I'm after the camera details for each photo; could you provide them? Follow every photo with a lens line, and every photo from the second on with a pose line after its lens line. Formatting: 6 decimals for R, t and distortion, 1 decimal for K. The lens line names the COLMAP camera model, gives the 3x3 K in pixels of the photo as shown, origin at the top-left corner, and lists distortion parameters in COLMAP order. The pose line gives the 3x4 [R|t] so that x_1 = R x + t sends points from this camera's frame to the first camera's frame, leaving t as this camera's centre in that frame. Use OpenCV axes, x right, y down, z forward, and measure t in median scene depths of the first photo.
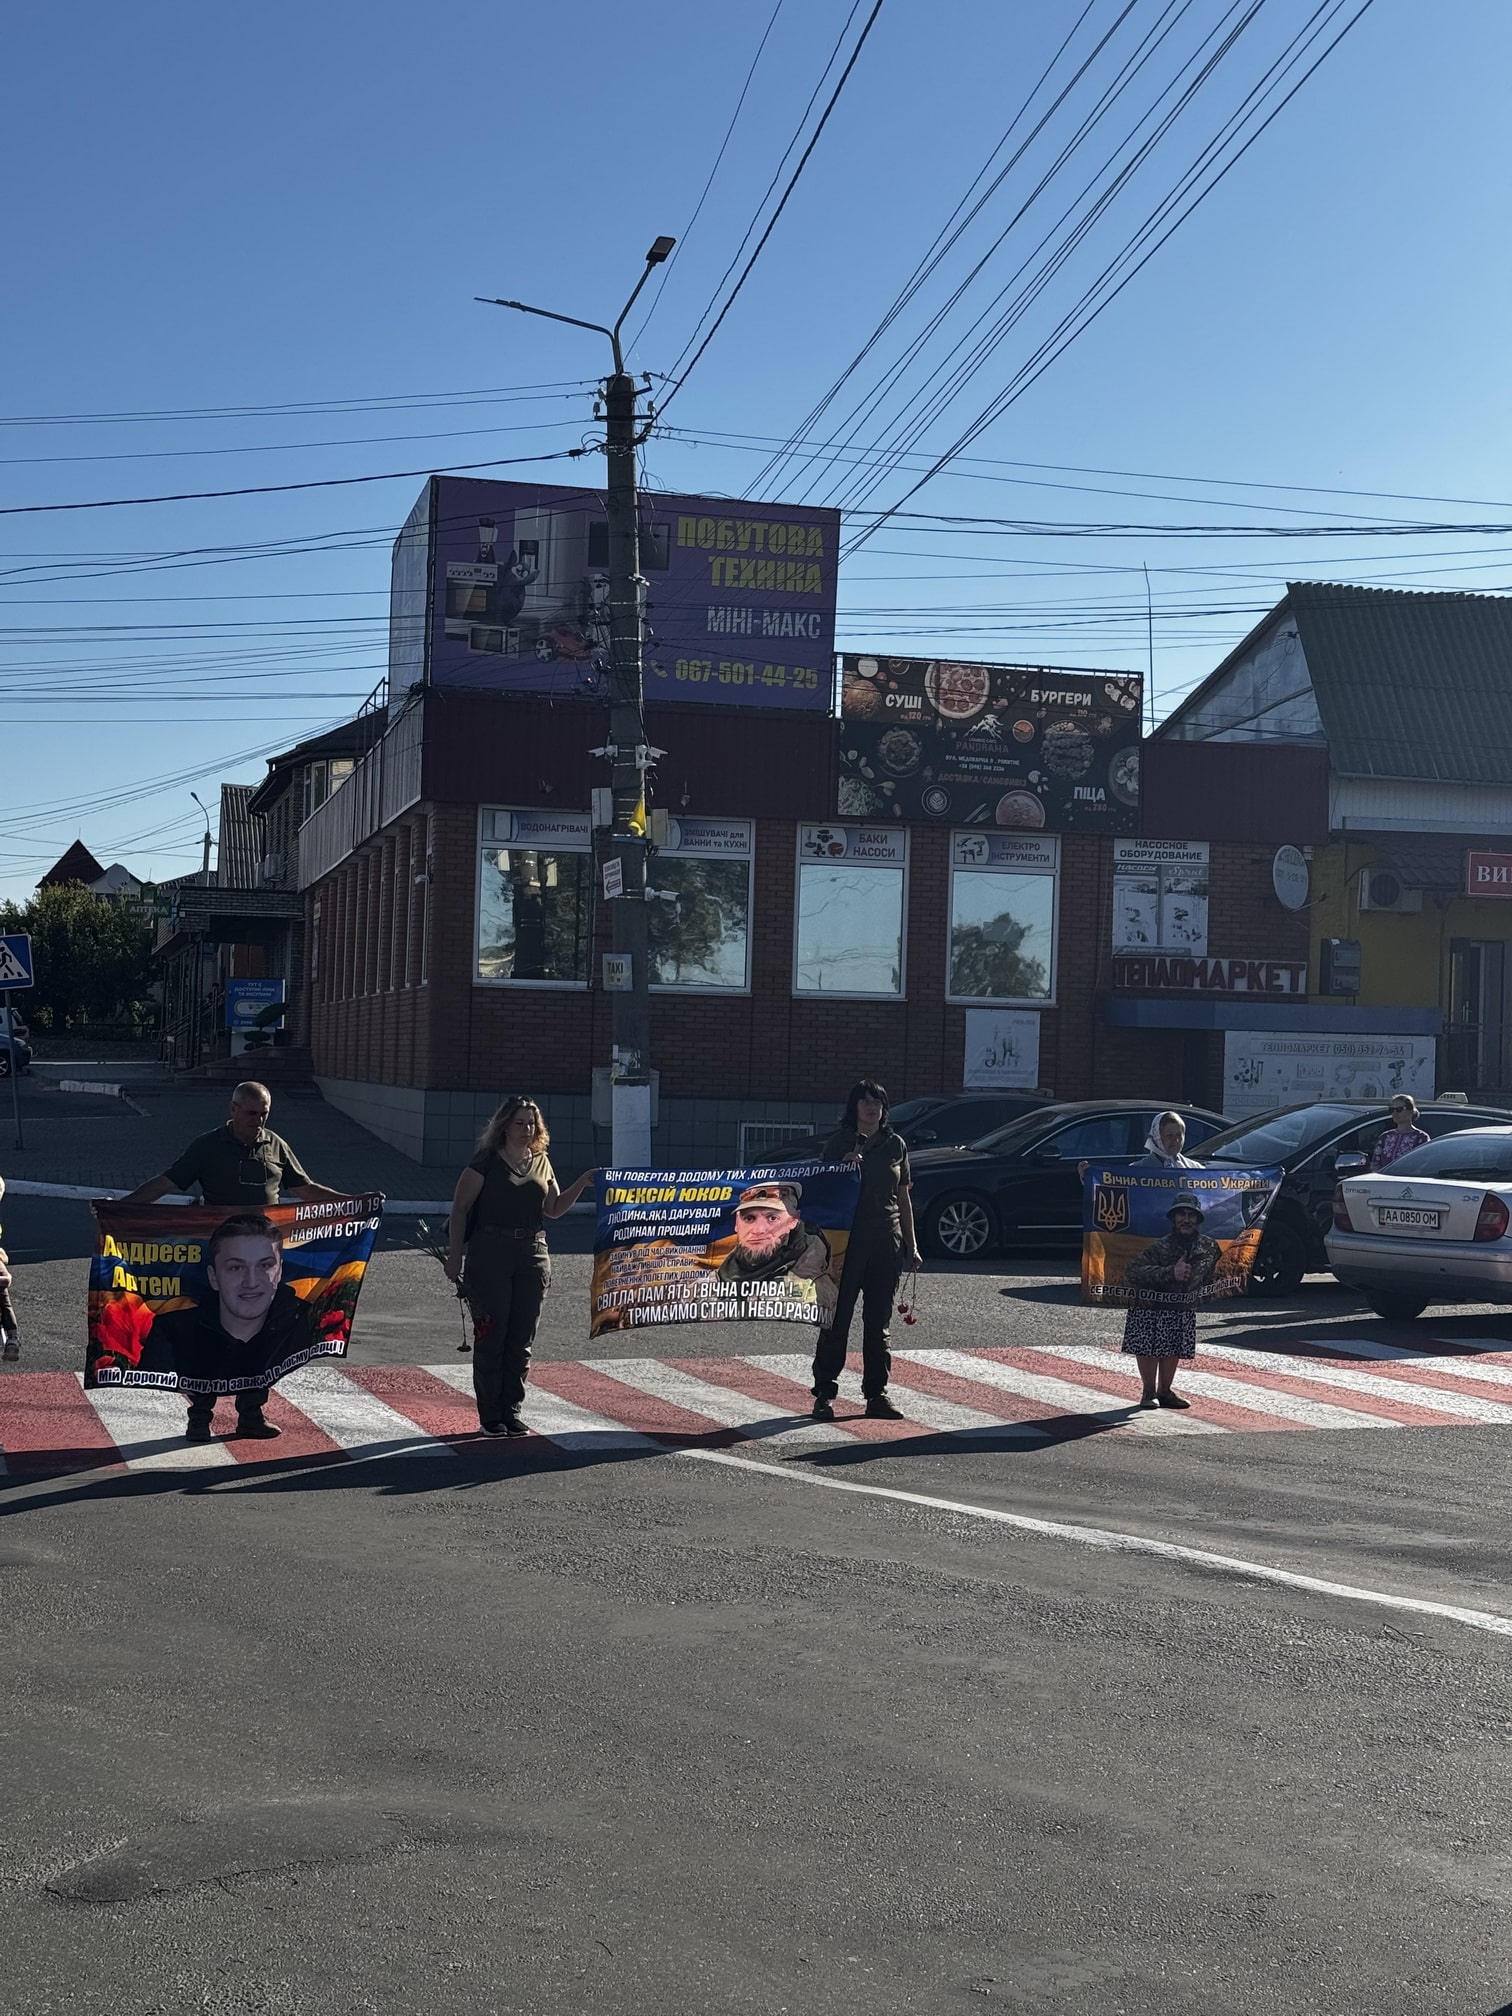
lens RADIAL K [[2806.1, 0, 759.3], [0, 2806.1, 995.8], [0, 0, 1]] dist [0.136299, 0.000000]
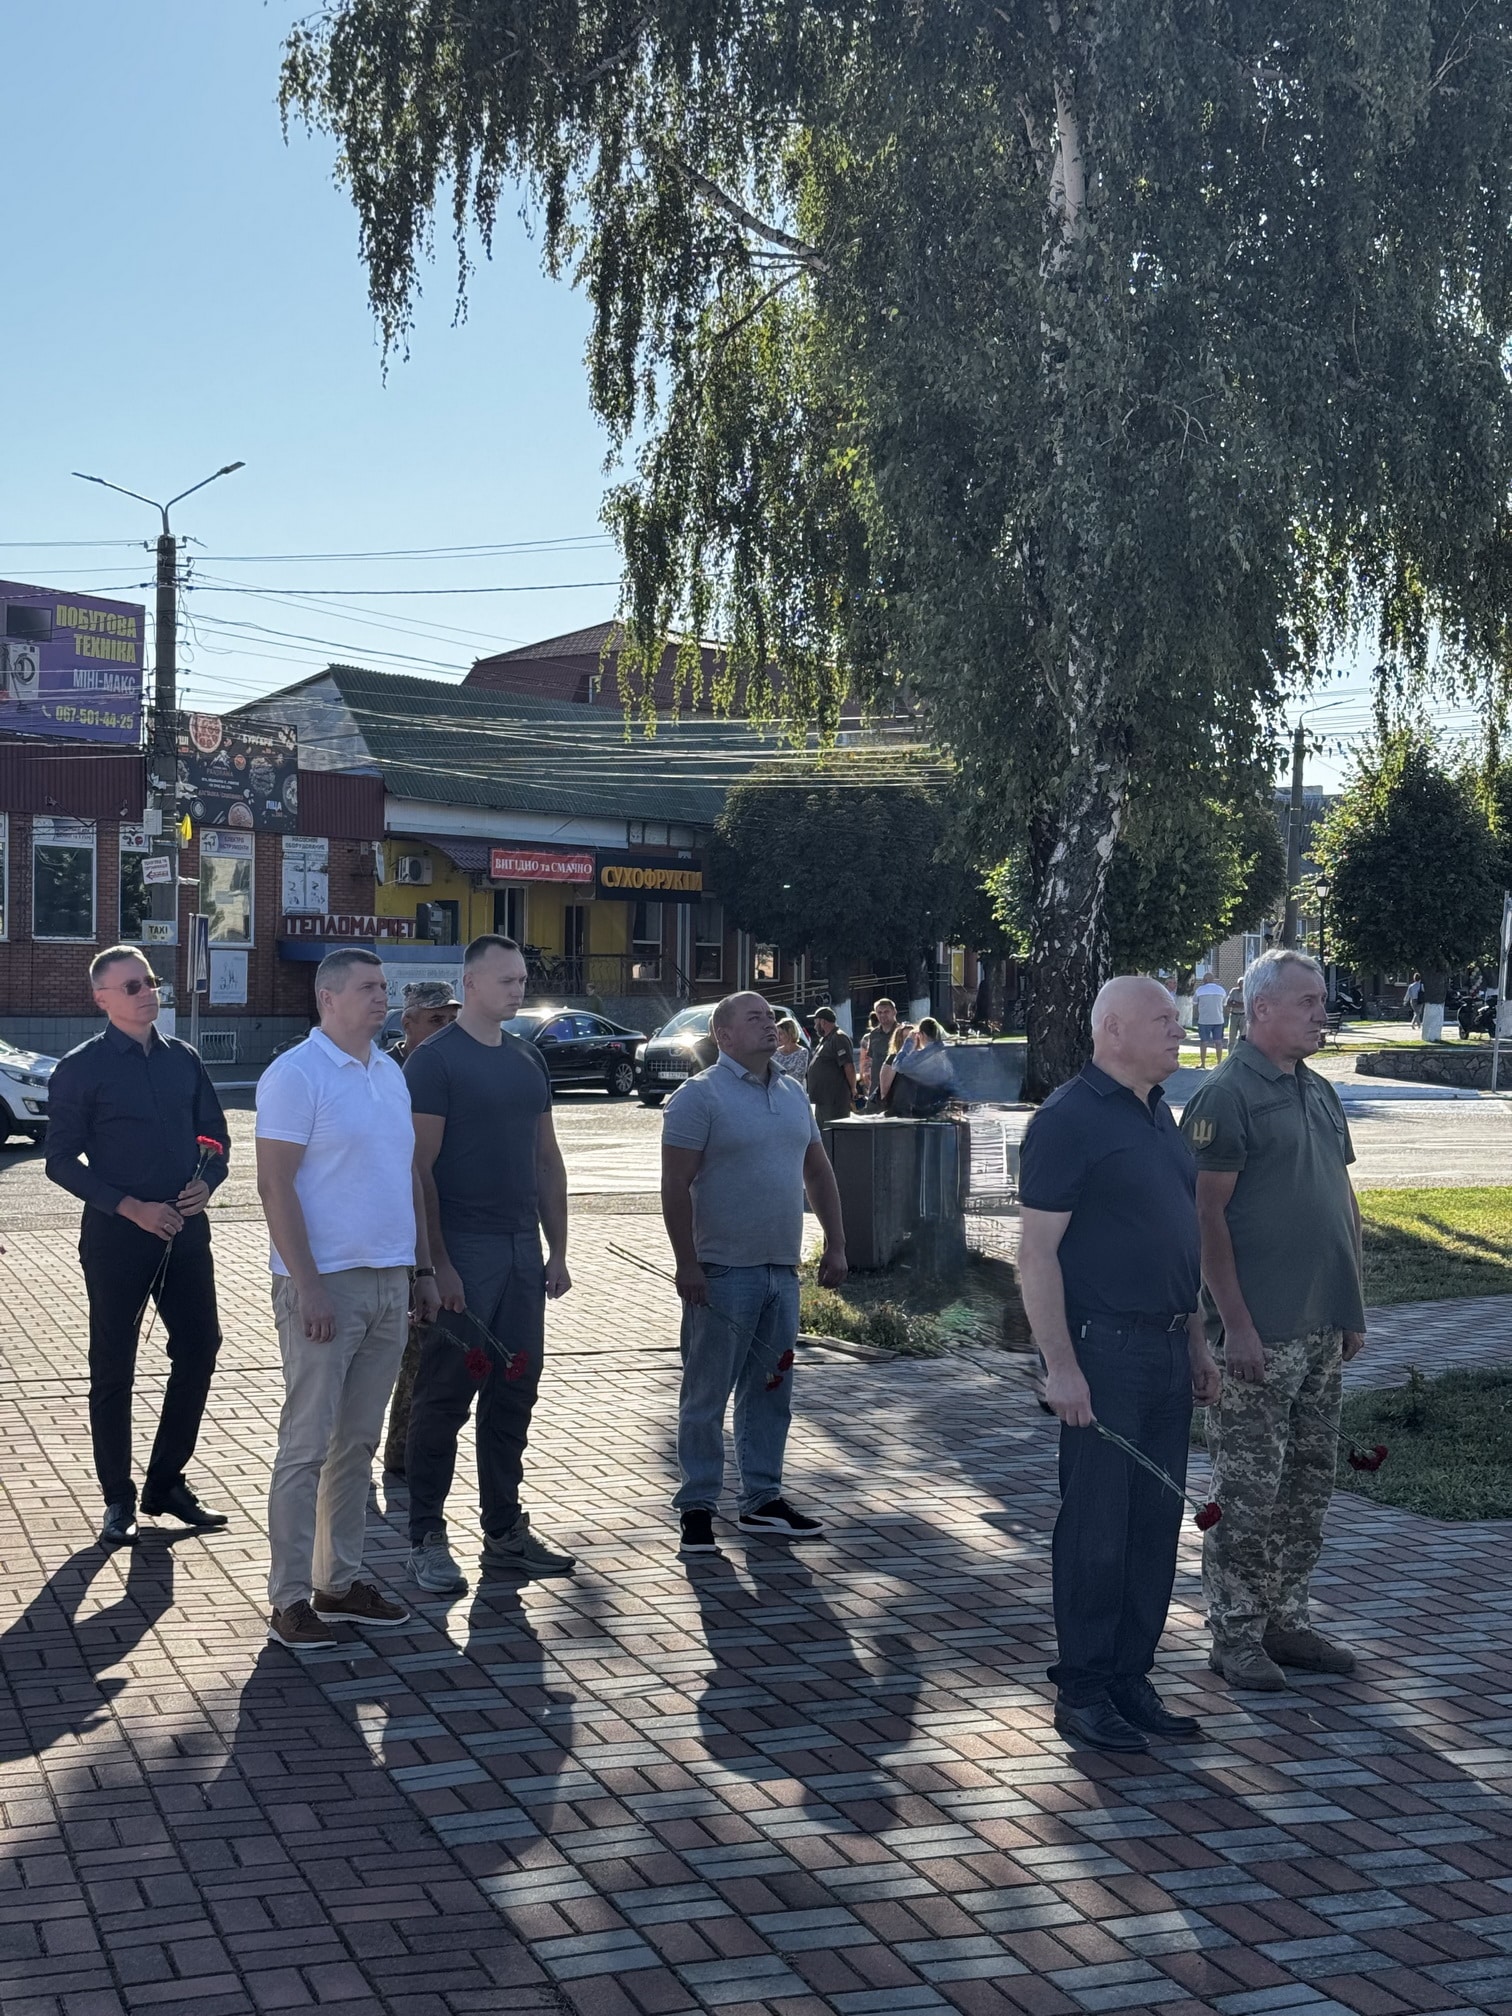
lens RADIAL K [[2806.1, 0, 758.3], [0, 2806.1, 1010.3], [0, 0, 1]] dist [0.136299, 0.000000]
pose [[0.729630, -0.026369, 0.683334, -0.745386], [-0.001338, 0.999199, 0.039987, -0.023865], [-0.683841, -0.030090, 0.729010, -0.282727]]
